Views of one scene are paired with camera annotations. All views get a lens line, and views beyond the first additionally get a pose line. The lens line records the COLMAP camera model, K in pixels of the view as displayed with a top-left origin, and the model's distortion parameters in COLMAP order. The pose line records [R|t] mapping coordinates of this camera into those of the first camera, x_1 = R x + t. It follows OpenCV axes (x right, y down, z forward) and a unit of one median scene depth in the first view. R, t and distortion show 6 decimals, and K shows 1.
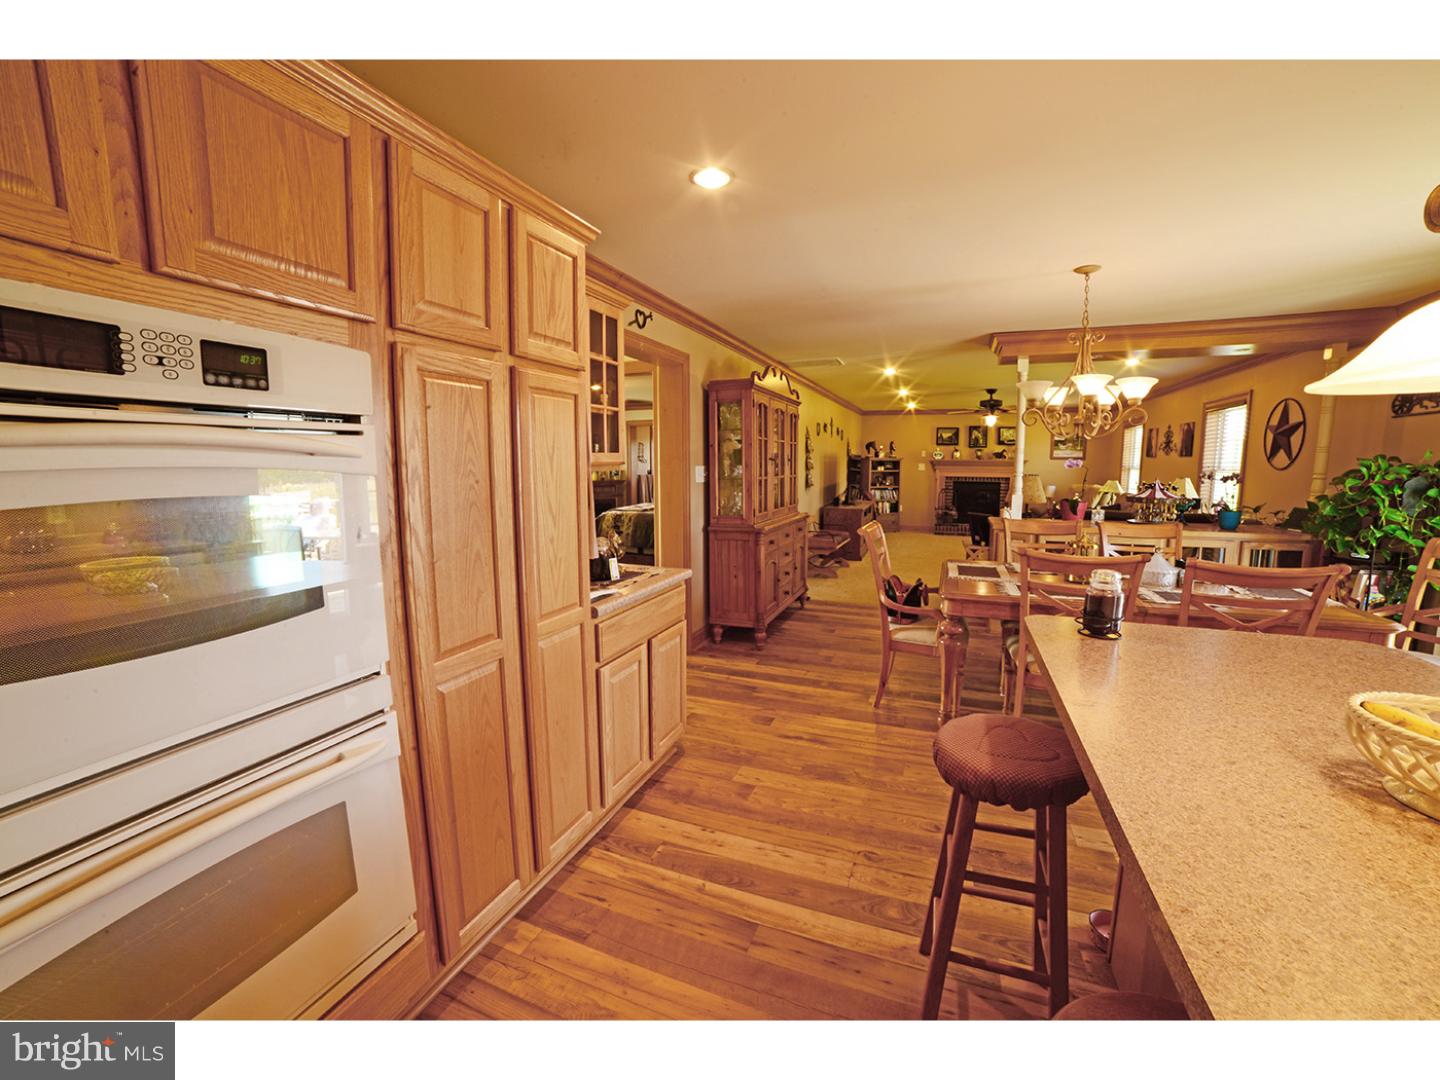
lens RADIAL K [[584.8, 0, 722.9], [0, 584.8, 532.4], [0, 0, 1]] dist [-0.099504, 0.000030]
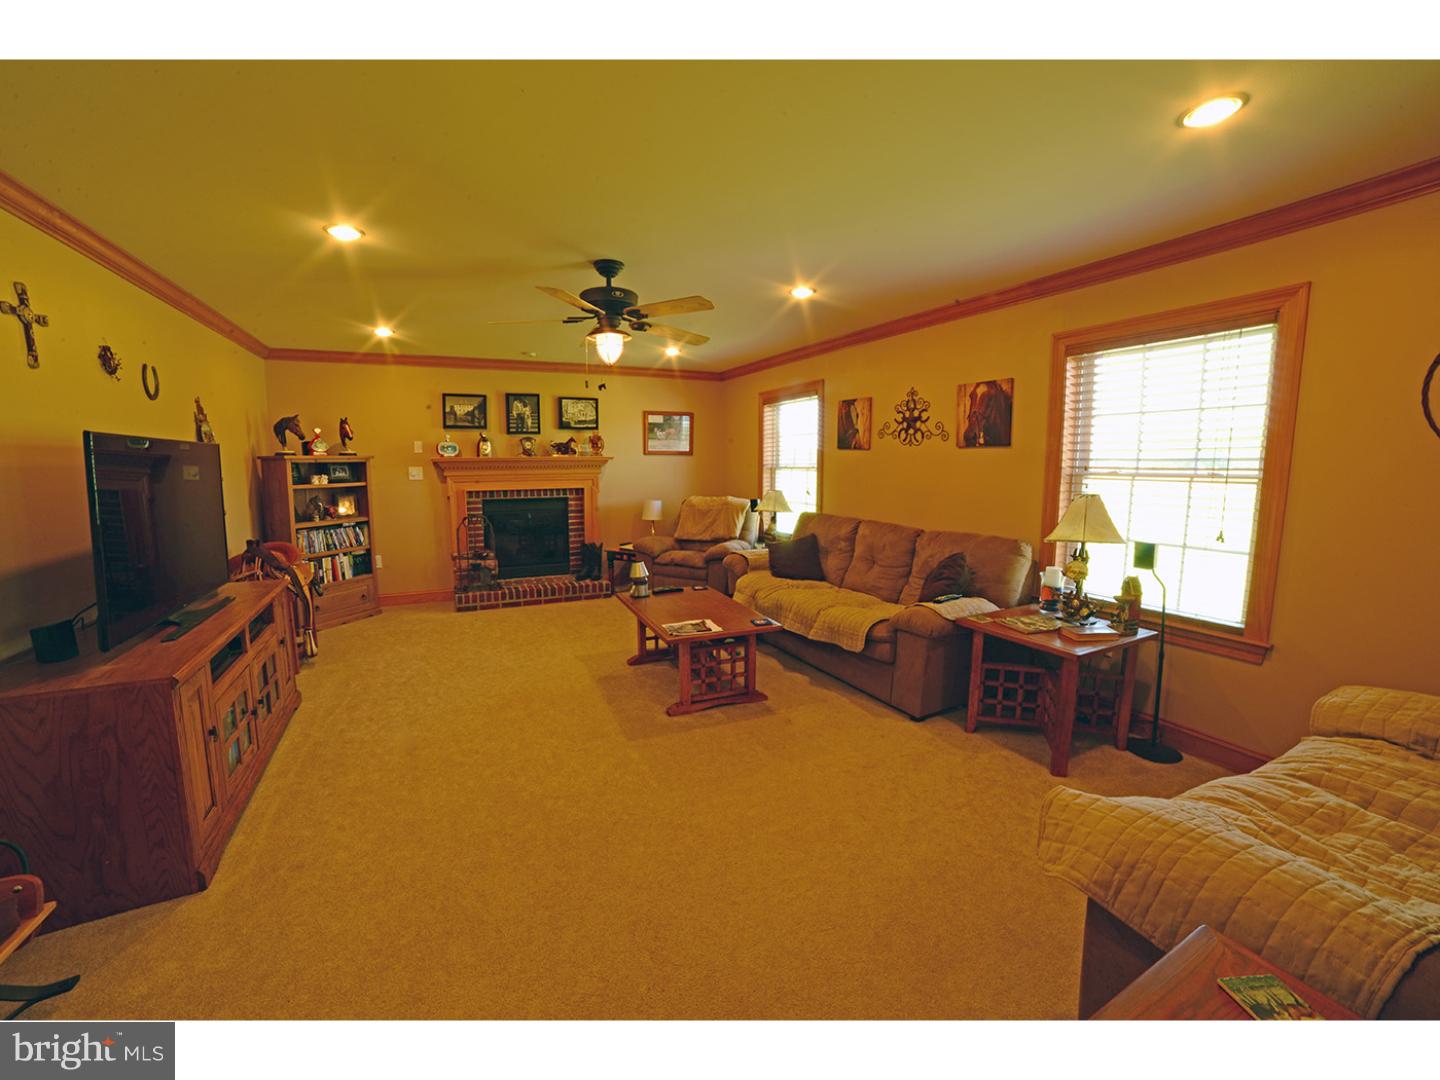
lens RADIAL K [[584.8, 0, 722.9], [0, 584.8, 532.4], [0, 0, 1]] dist [-0.099504, 0.000030]
pose [[0.680004, -0.087024, 0.728026, 0.173551], [0.085260, 0.995581, 0.039371, -0.062654], [-0.728235, 0.035299, 0.684418, 0.501840]]
